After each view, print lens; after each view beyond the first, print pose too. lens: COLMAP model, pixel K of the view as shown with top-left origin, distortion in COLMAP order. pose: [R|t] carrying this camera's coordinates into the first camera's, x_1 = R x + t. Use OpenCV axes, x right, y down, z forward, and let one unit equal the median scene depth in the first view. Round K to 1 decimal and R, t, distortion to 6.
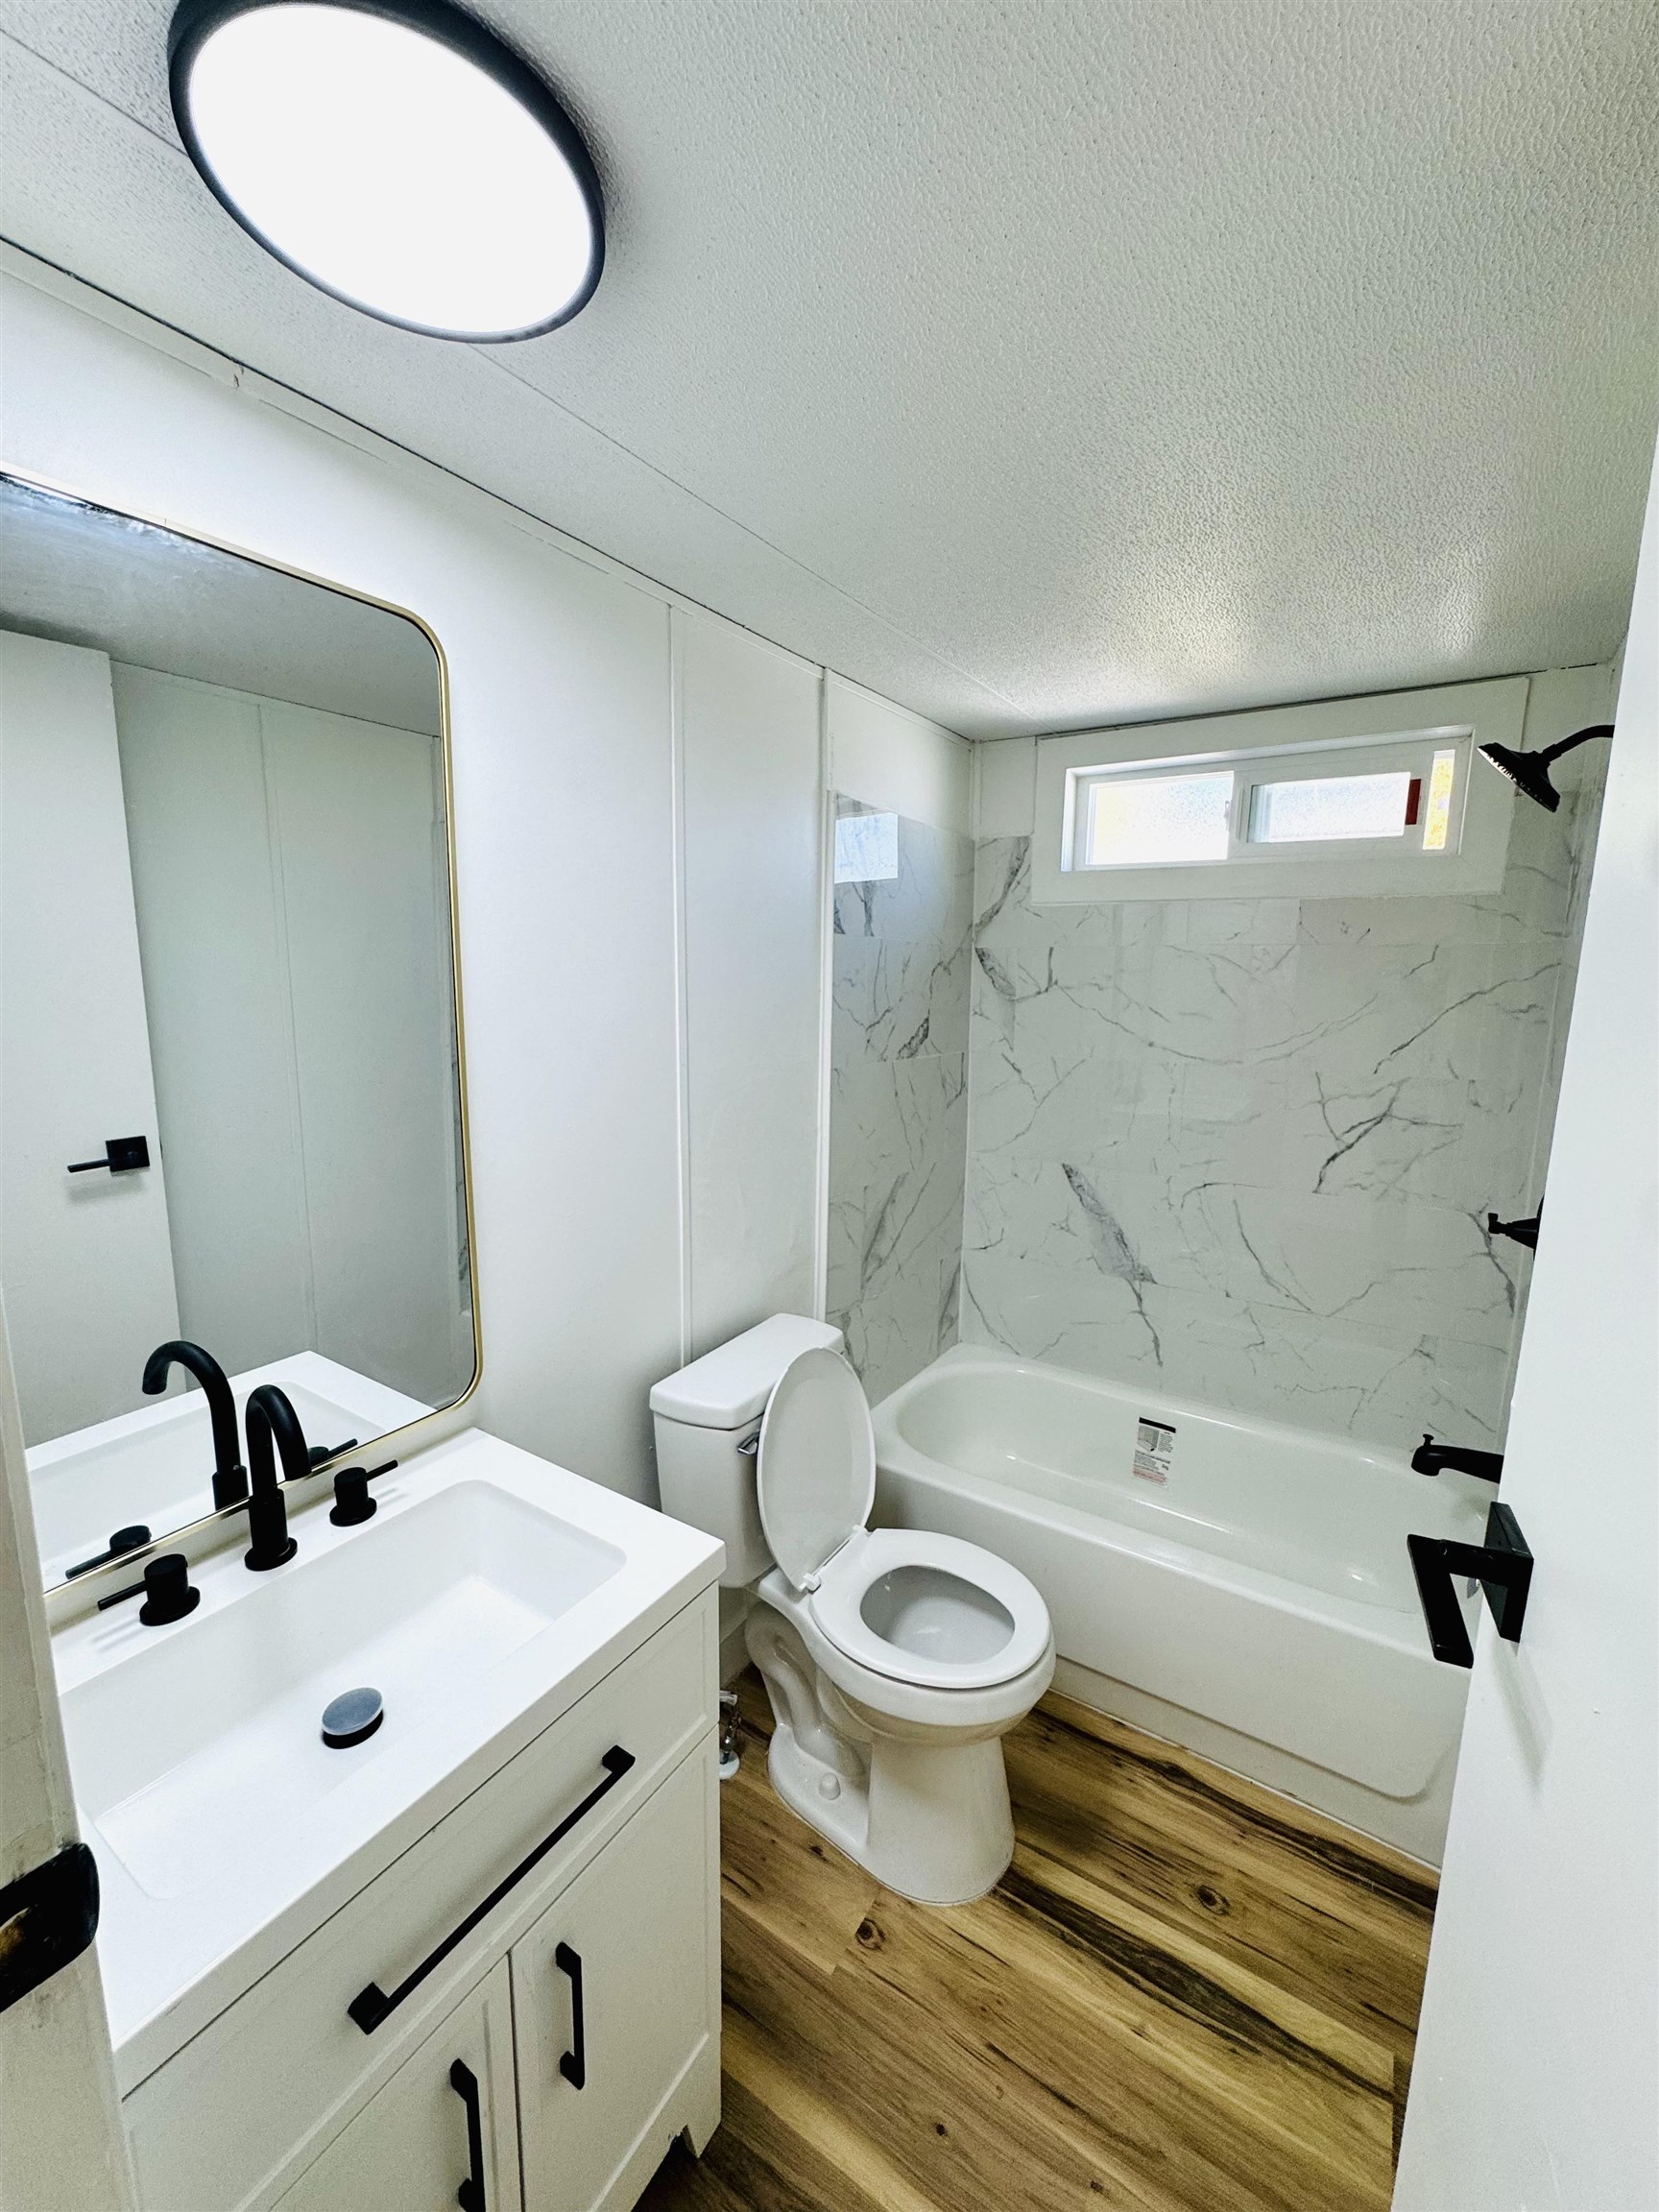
lens RADIAL K [[885.9, 0, 817.8], [0, 885.9, 1101.7], [0, 0, 1]] dist [-0.005737, 0.000831]
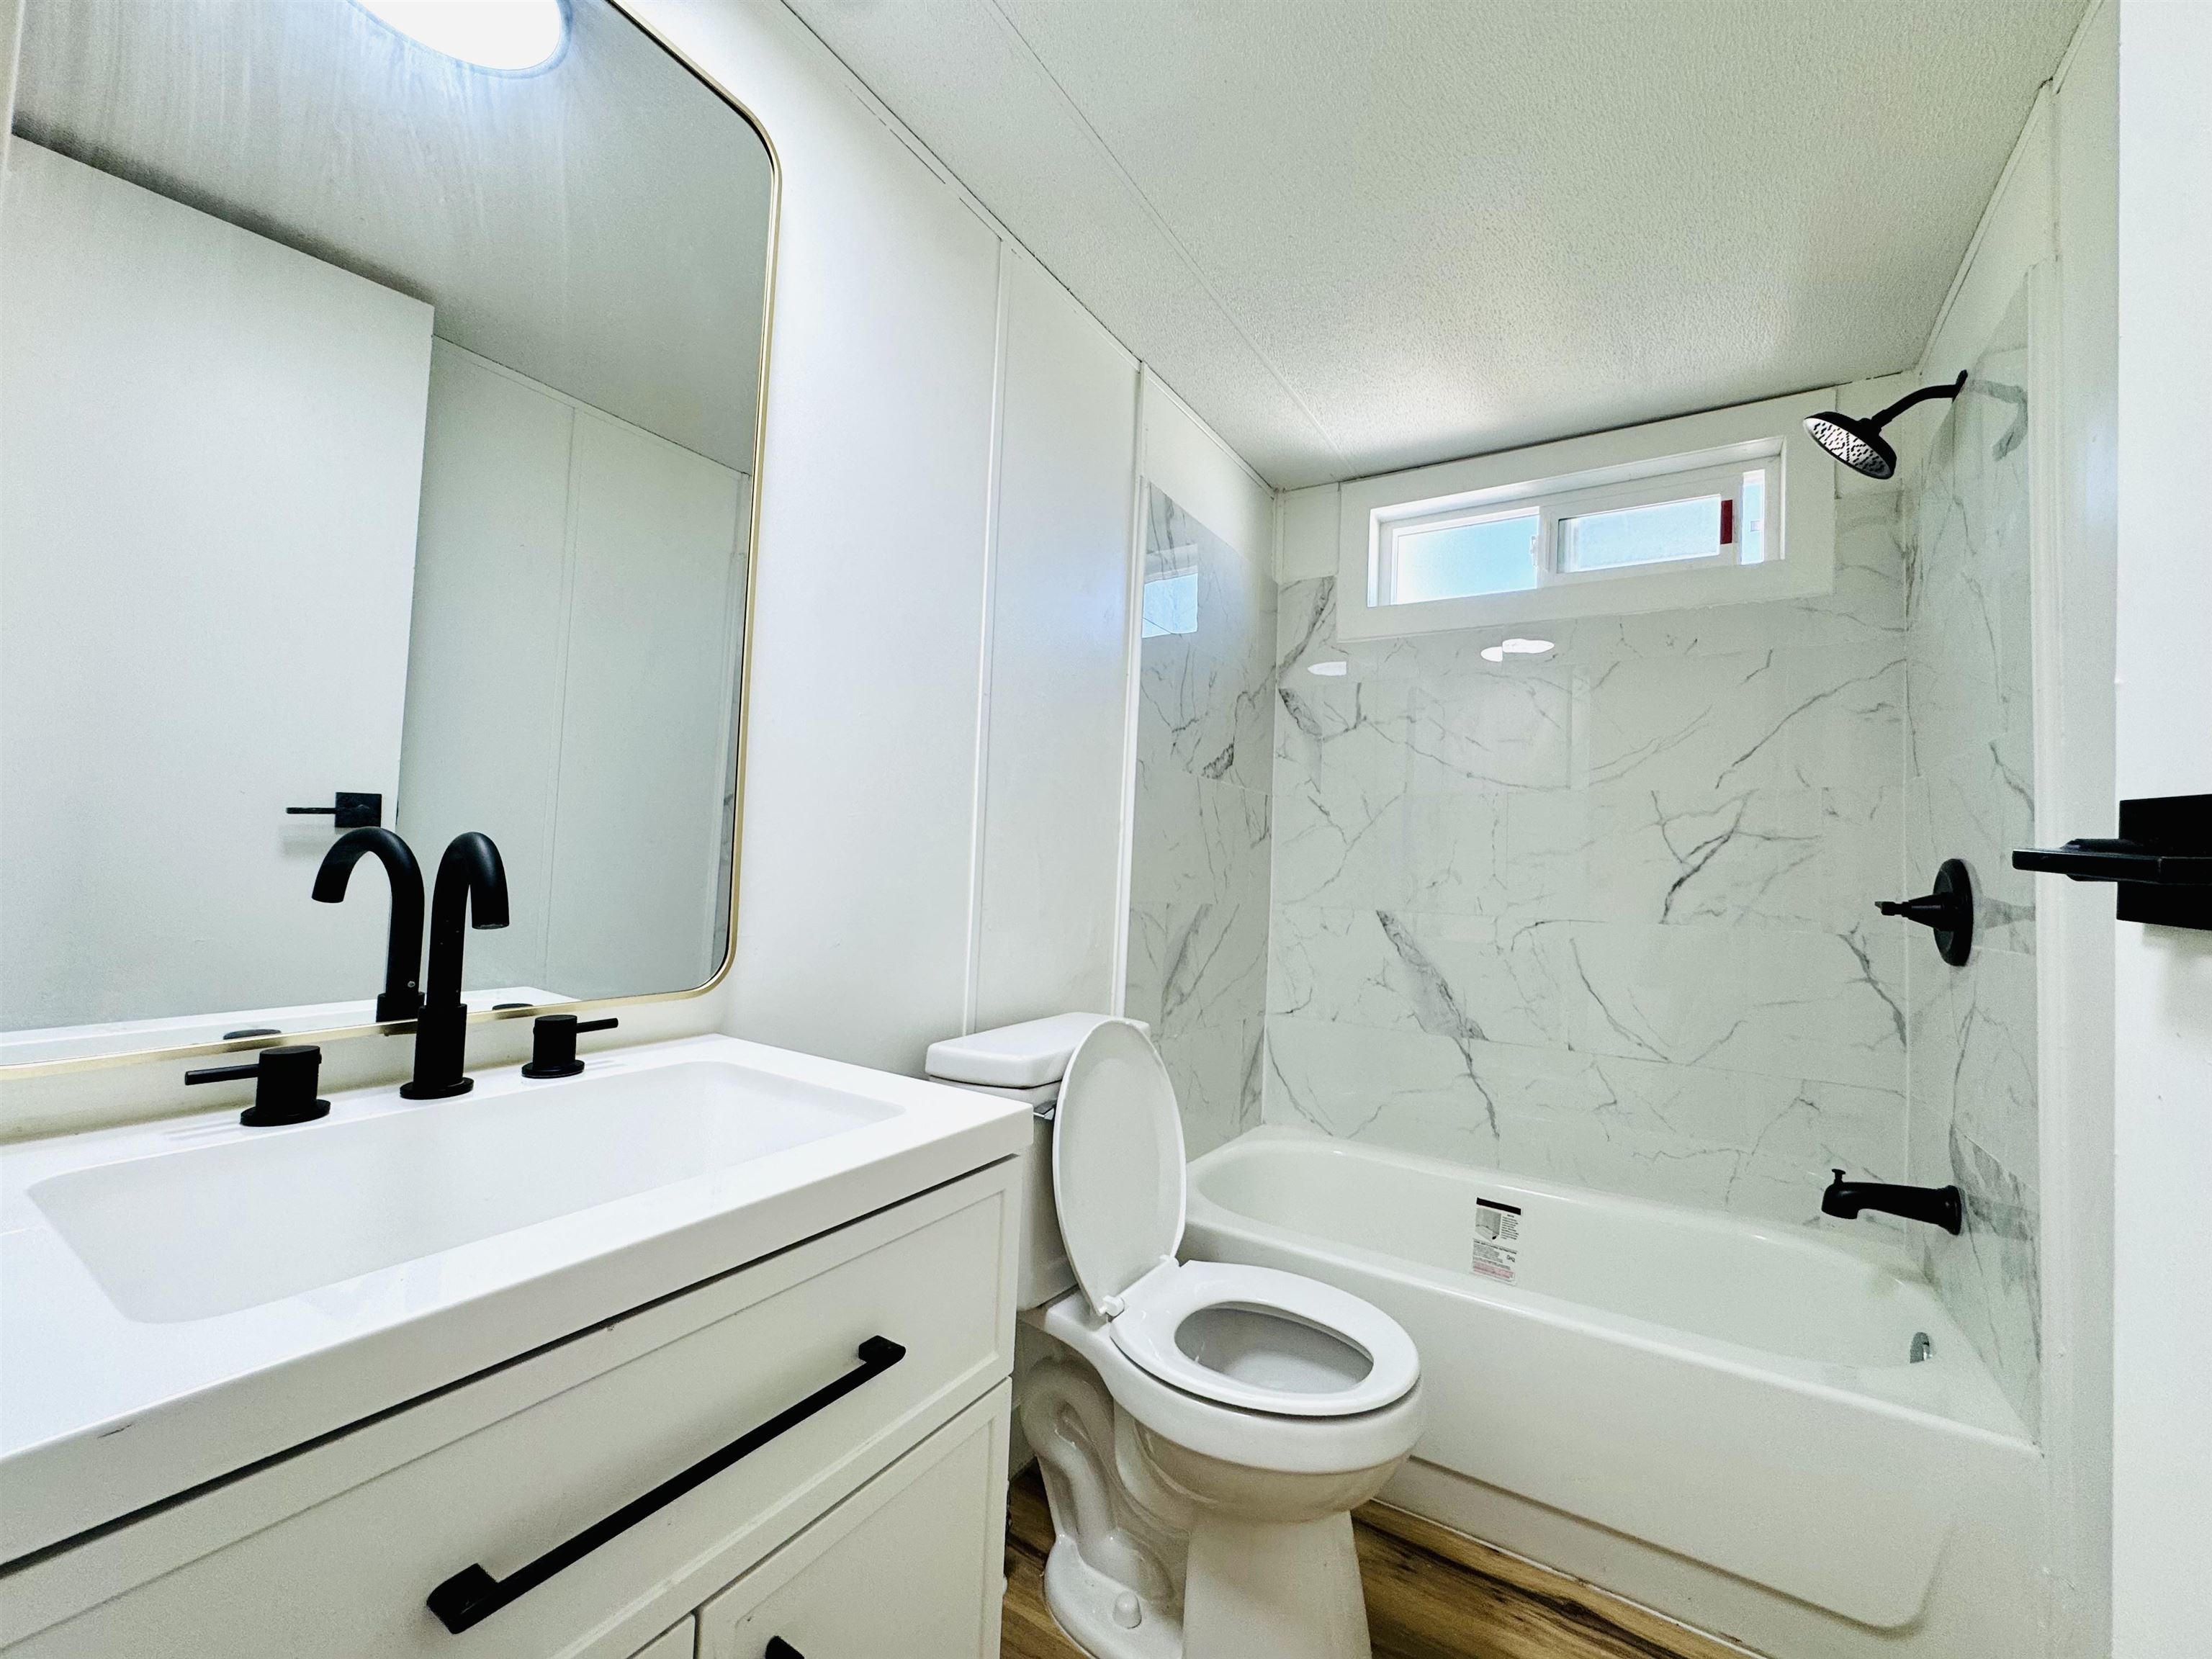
lens RADIAL K [[885.9, 0, 1094.8], [0, 885.9, 818.6], [0, 0, 1]] dist [-0.005737, 0.000831]
pose [[0.999461, 0.032039, 0.007146, -0.035413], [-0.030036, 0.980403, -0.194698, 0.217243], [-0.013244, 0.194378, 0.980837, 0.106471]]
